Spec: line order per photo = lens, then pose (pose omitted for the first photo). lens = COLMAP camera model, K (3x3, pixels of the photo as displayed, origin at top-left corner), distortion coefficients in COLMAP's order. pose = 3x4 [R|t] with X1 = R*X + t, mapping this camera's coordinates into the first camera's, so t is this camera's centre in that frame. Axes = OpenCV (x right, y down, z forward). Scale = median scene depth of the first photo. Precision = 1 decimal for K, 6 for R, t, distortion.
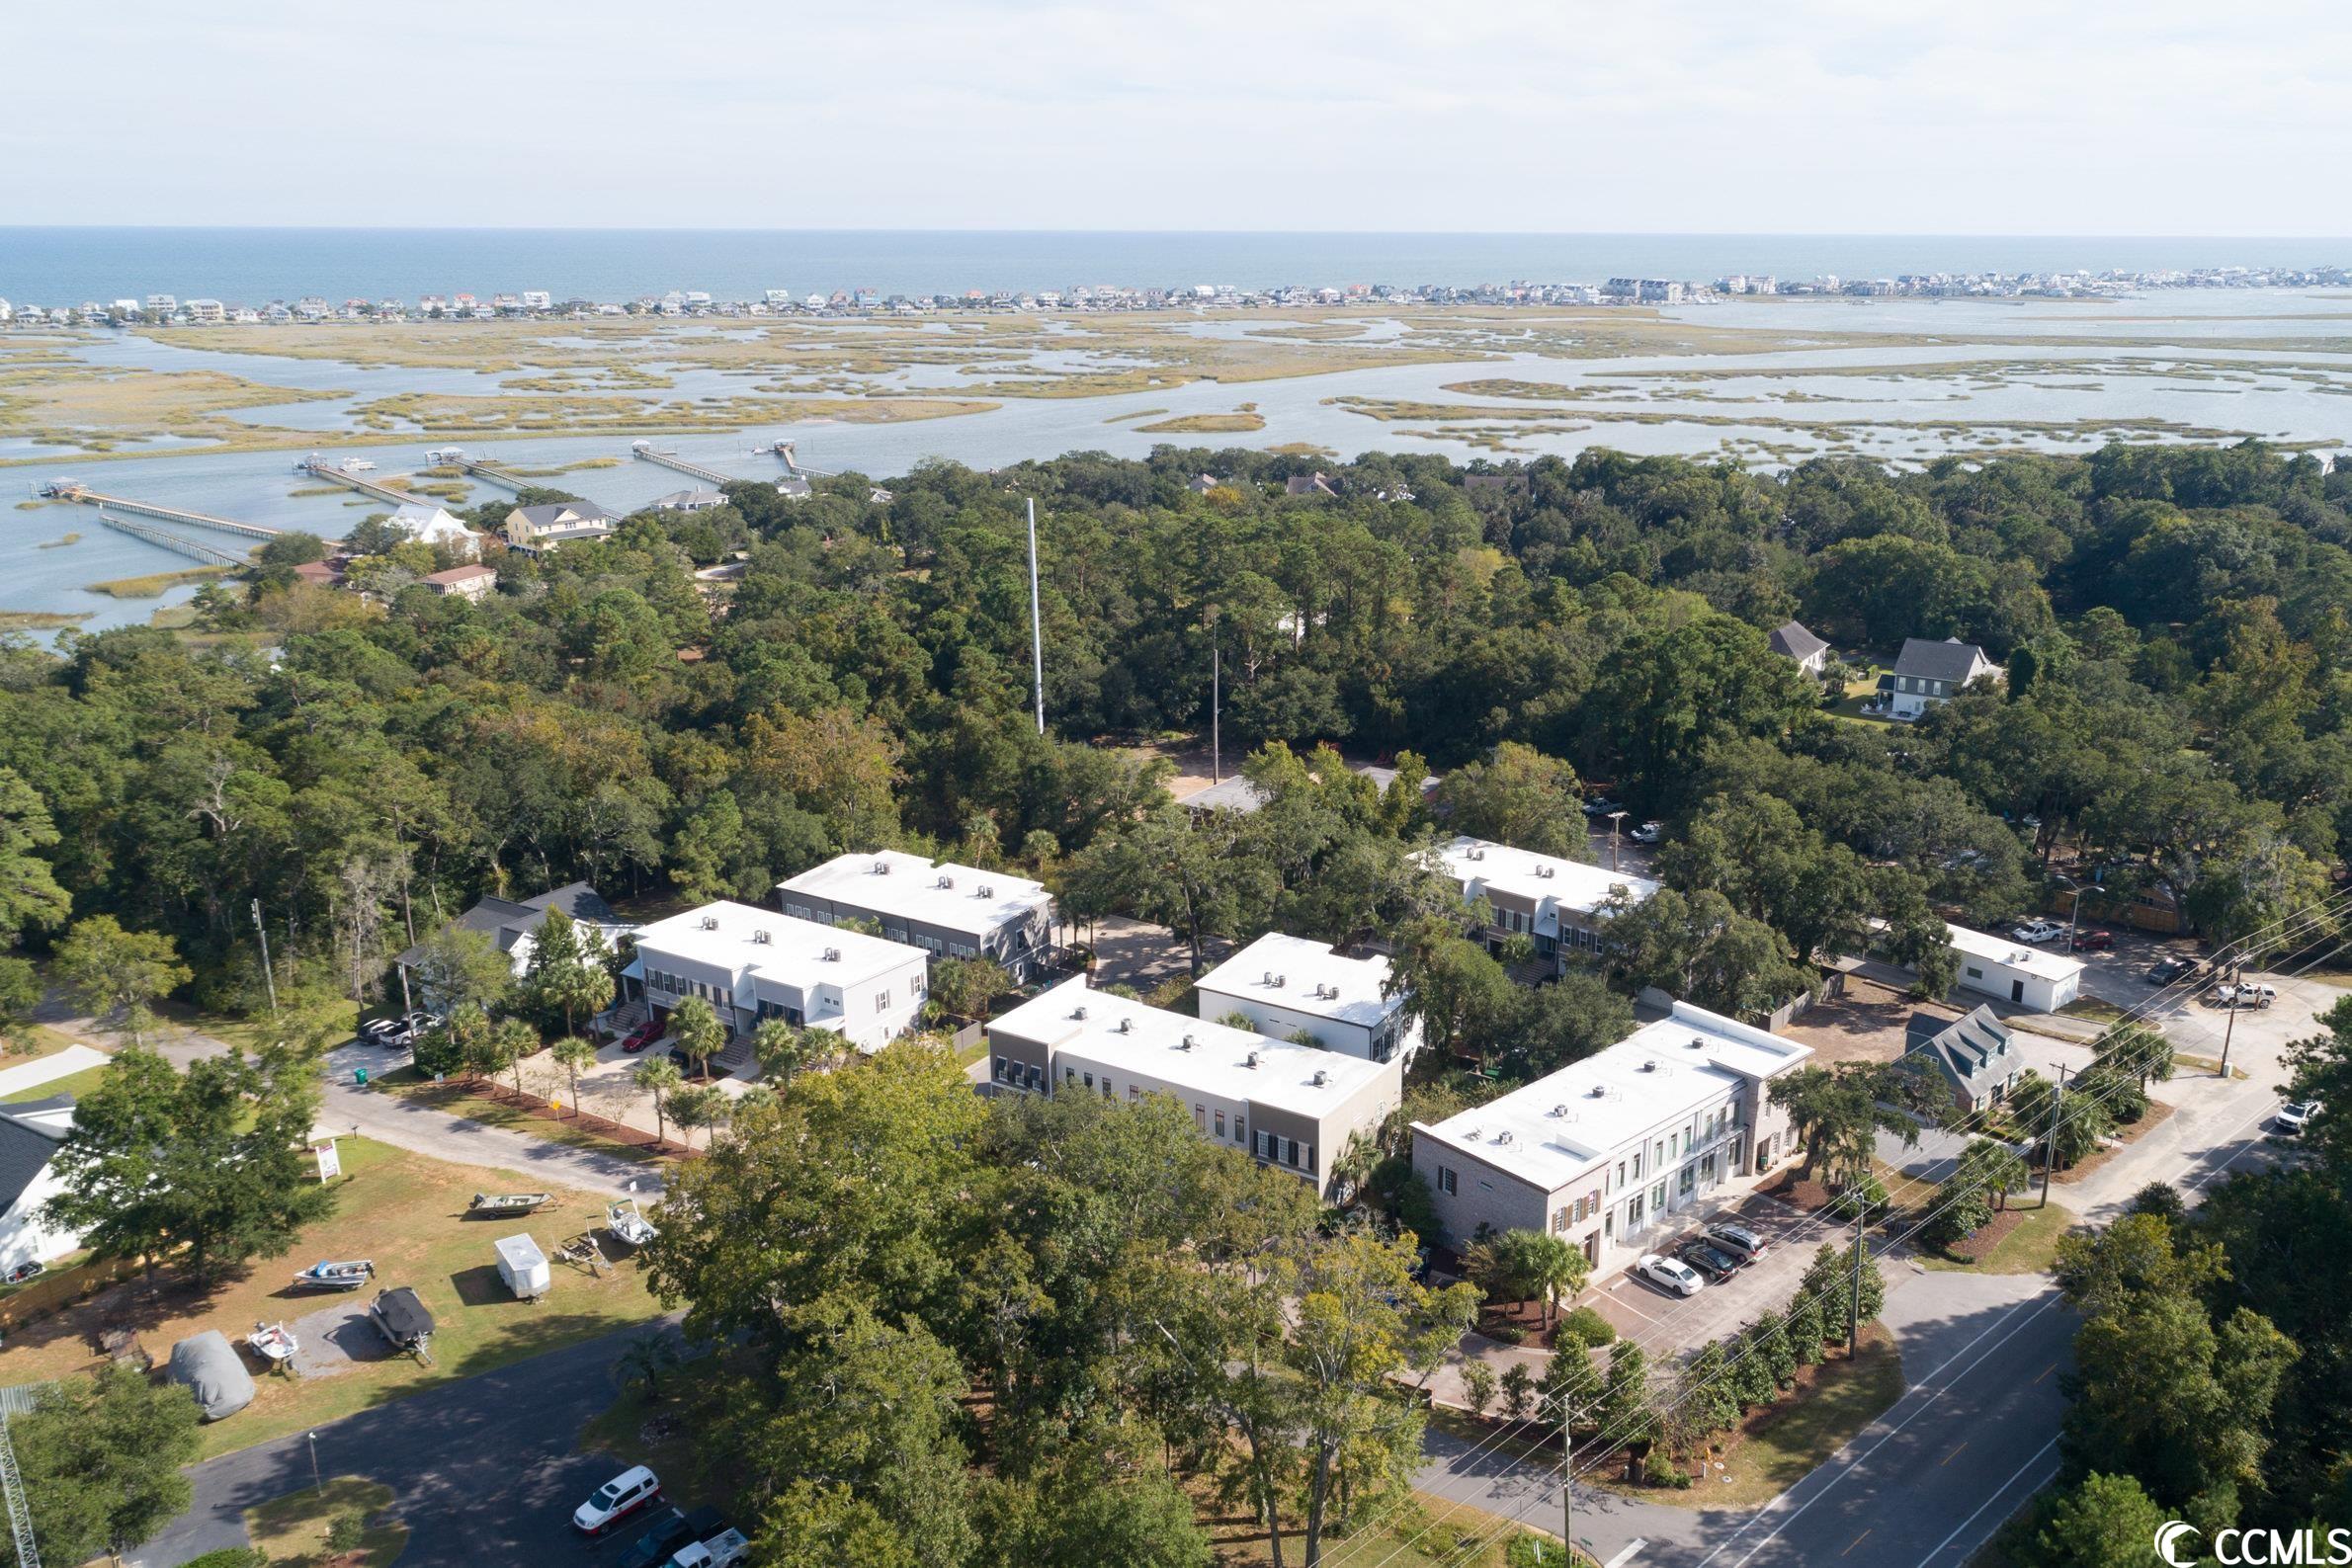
lens RADIAL K [[1893.7, 0, 1253.8], [0, 1893.7, 779.5], [0, 0, 1]] dist [0.007426, 0.008971]
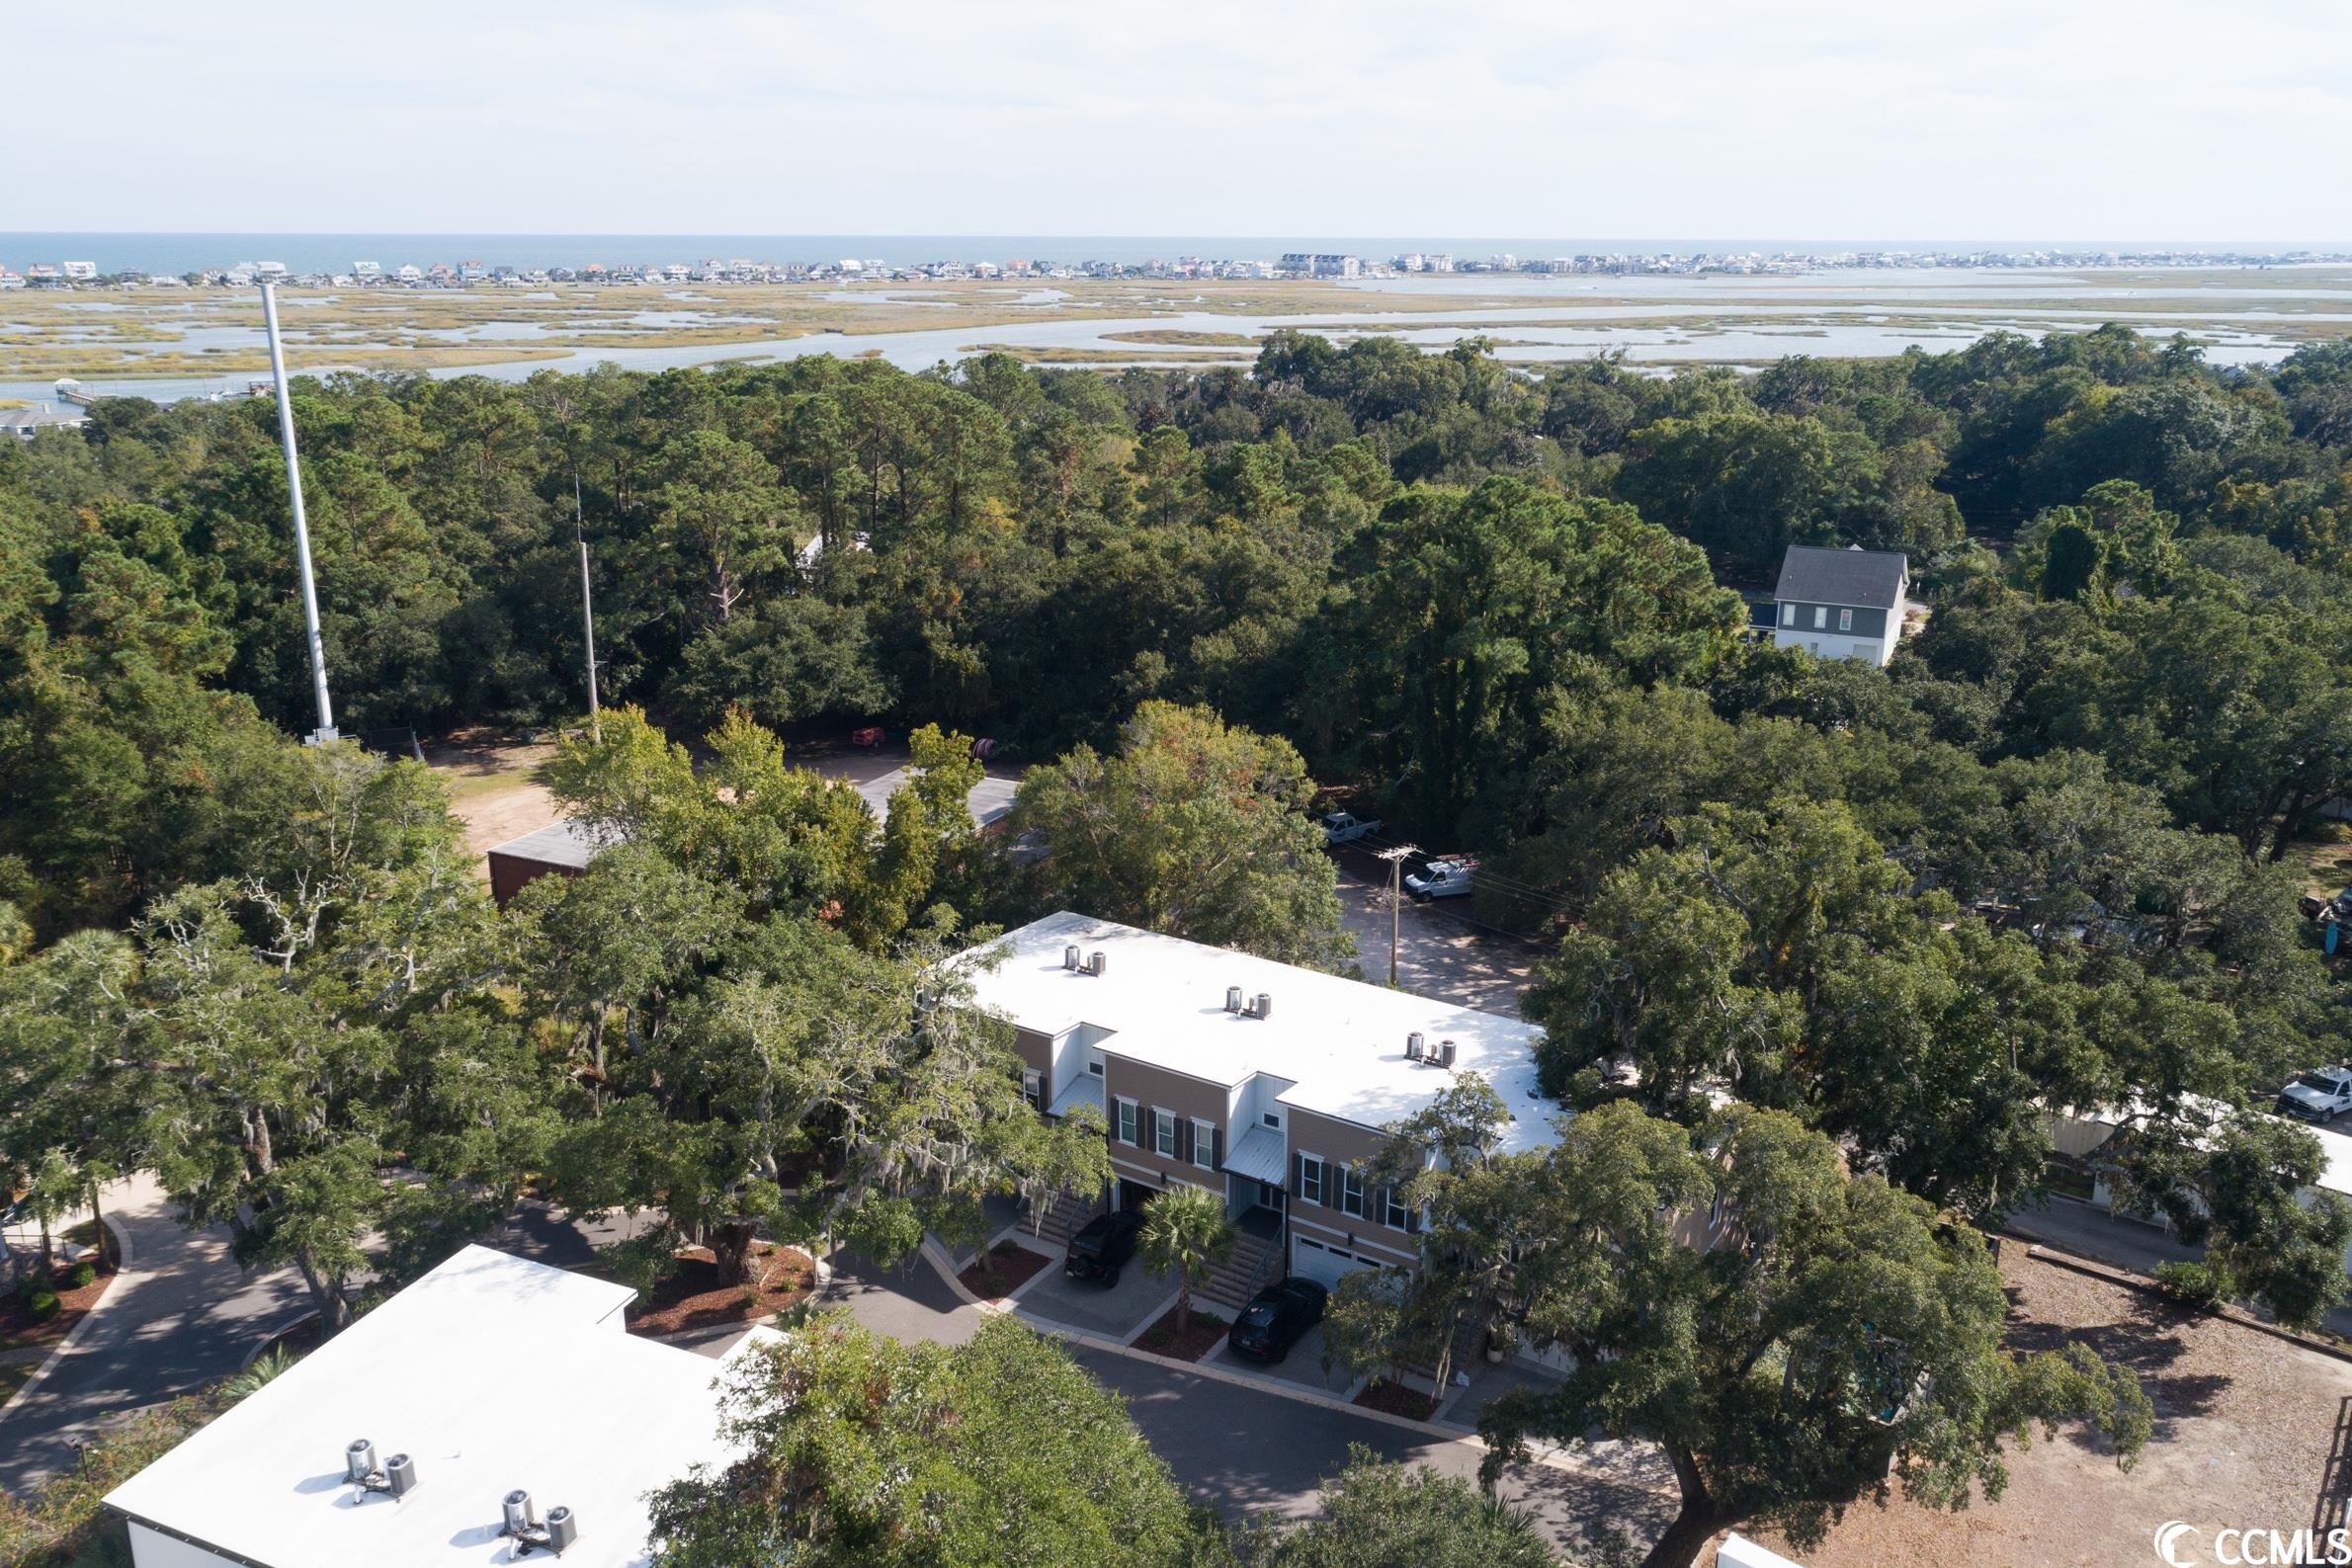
lens RADIAL K [[1893.7, 0, 1253.8], [0, 1893.7, 779.5], [0, 0, 1]] dist [0.007426, 0.008971]
pose [[0.985976, -0.027219, 0.164653, 0.061042], [0.027974, 0.999606, -0.002269, 0.000544], [-0.164526, 0.006843, 0.986349, 0.409860]]
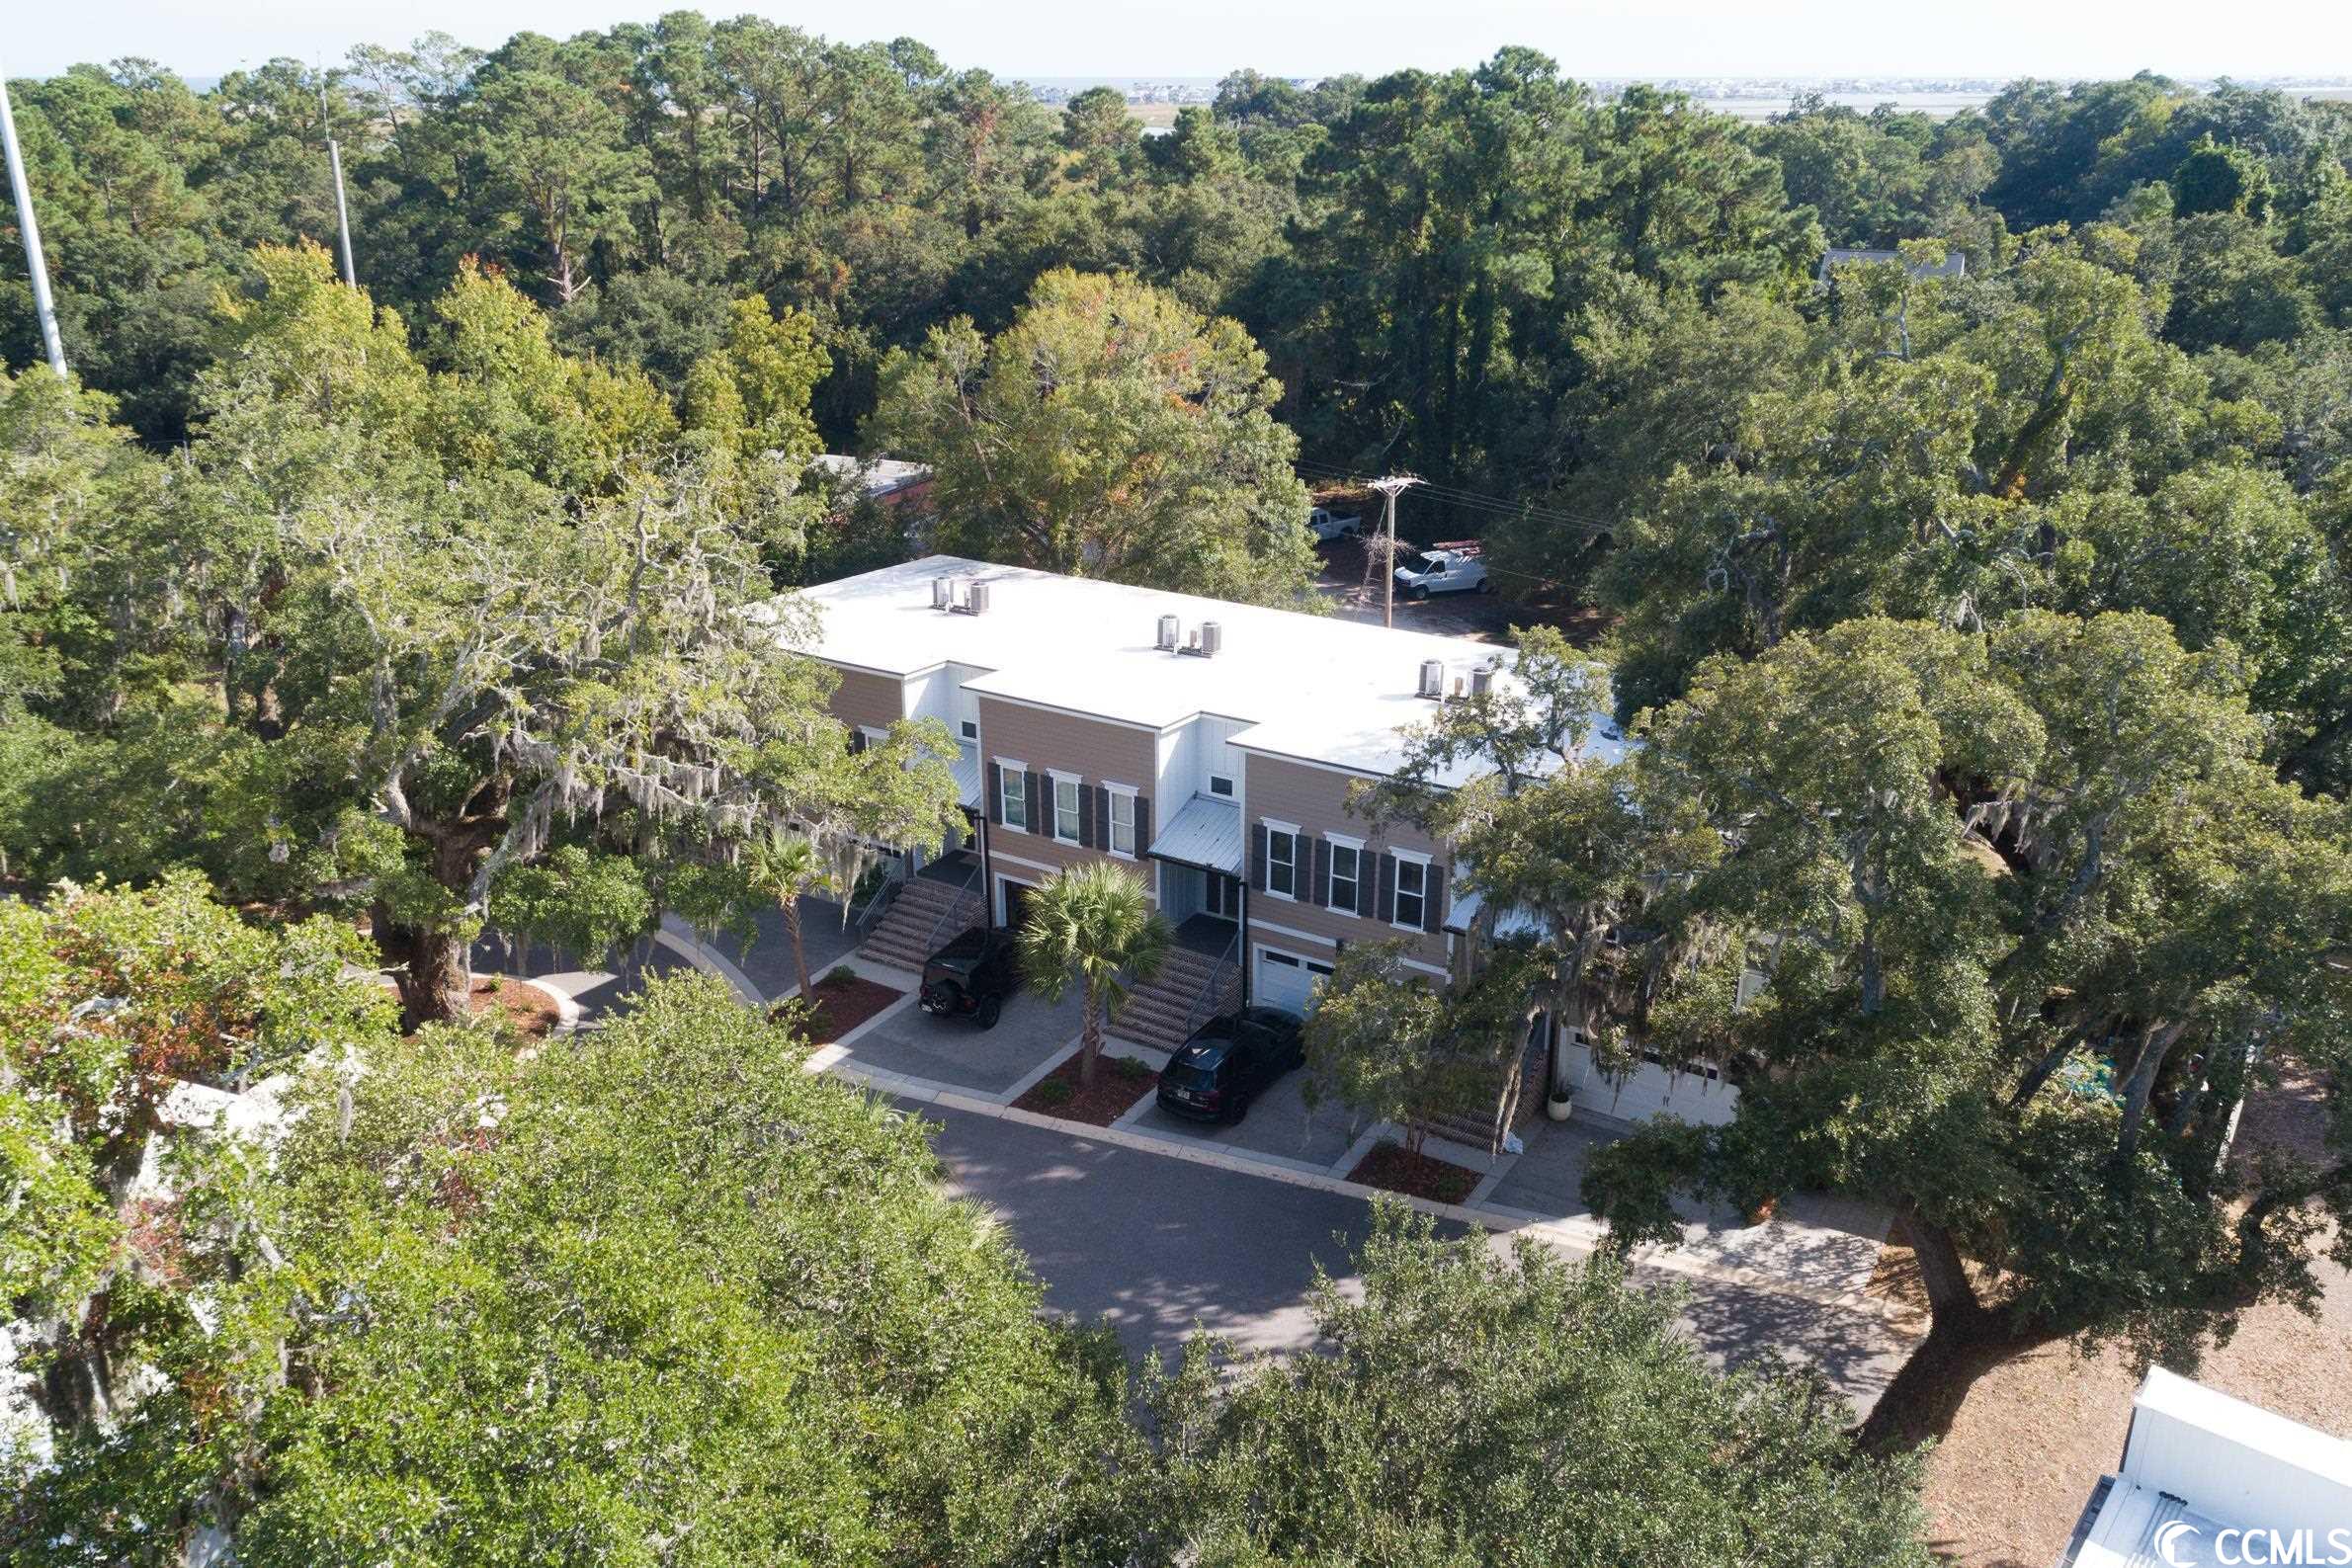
lens RADIAL K [[1893.7, 0, 1253.8], [0, 1893.7, 779.5], [0, 0, 1]] dist [0.007426, 0.008971]
pose [[0.982317, -0.047966, 0.180977, 0.076370], [0.035046, 0.996648, 0.073925, 0.034289], [-0.183916, -0.066275, 0.980705, 0.494698]]
